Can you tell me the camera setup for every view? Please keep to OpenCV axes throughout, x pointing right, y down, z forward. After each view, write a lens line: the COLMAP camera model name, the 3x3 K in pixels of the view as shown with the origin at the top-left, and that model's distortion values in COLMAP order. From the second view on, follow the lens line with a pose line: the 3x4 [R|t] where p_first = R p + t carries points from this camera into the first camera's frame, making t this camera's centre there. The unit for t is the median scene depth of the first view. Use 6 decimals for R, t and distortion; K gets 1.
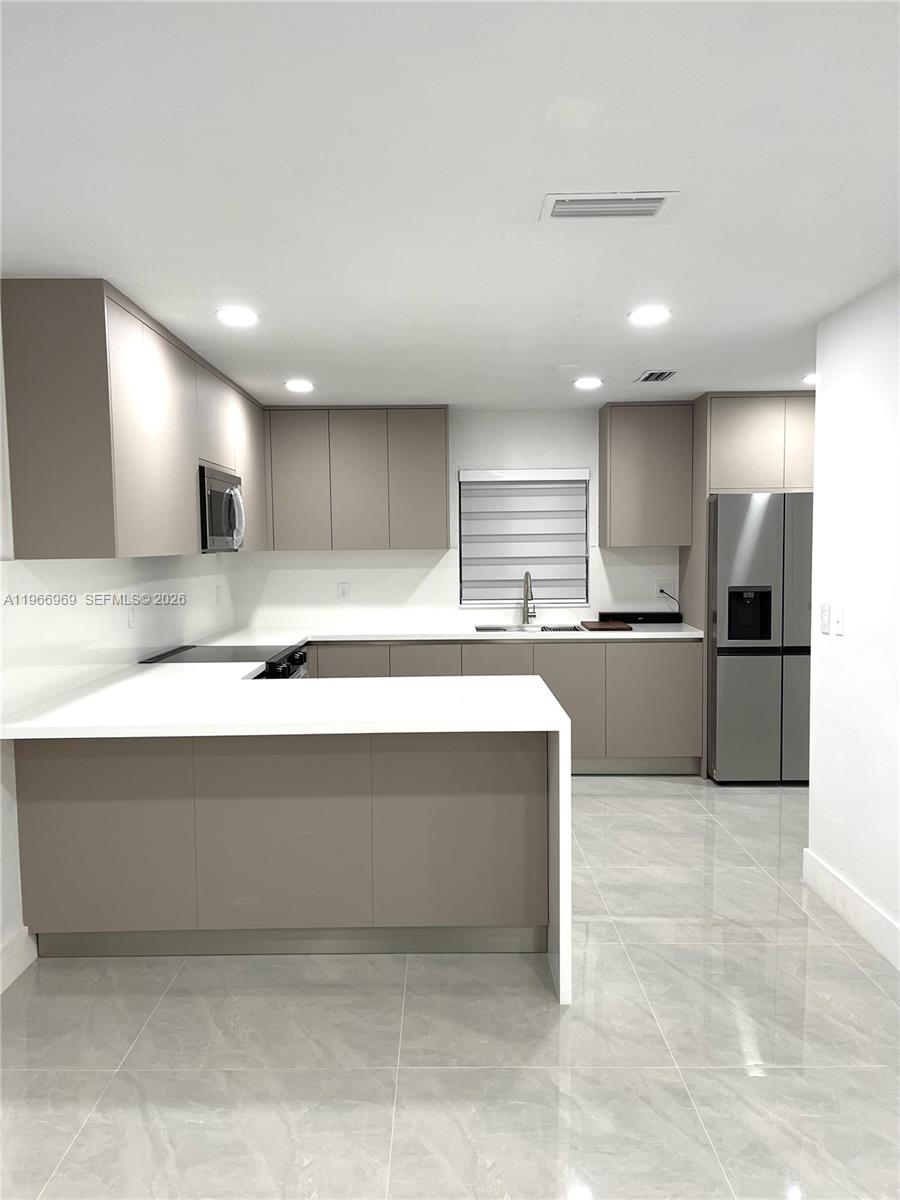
lens RADIAL K [[884.1, 0, 450.0], [0, 884.1, 600.0], [0, 0, 1]] dist [-0.000223, -0.000246]
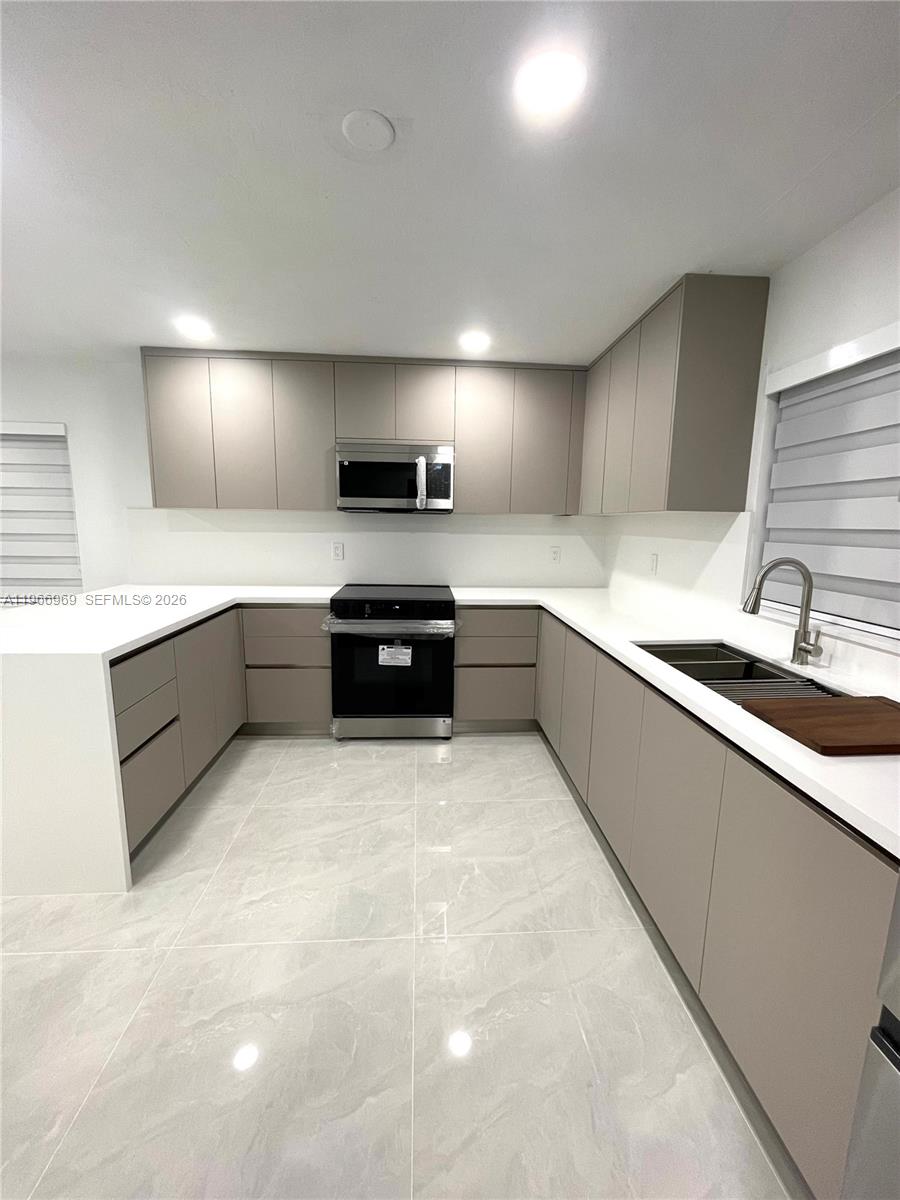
lens RADIAL K [[485.9, 0, 450.0], [0, 485.9, 600.0], [0, 0, 1]] dist [0.000794, 0.000226]
pose [[0.069782, 0.170877, -0.982818, 0.334836], [-0.079364, 0.983048, 0.165282, -0.036560], [0.994400, 0.066467, 0.082161, 0.770041]]
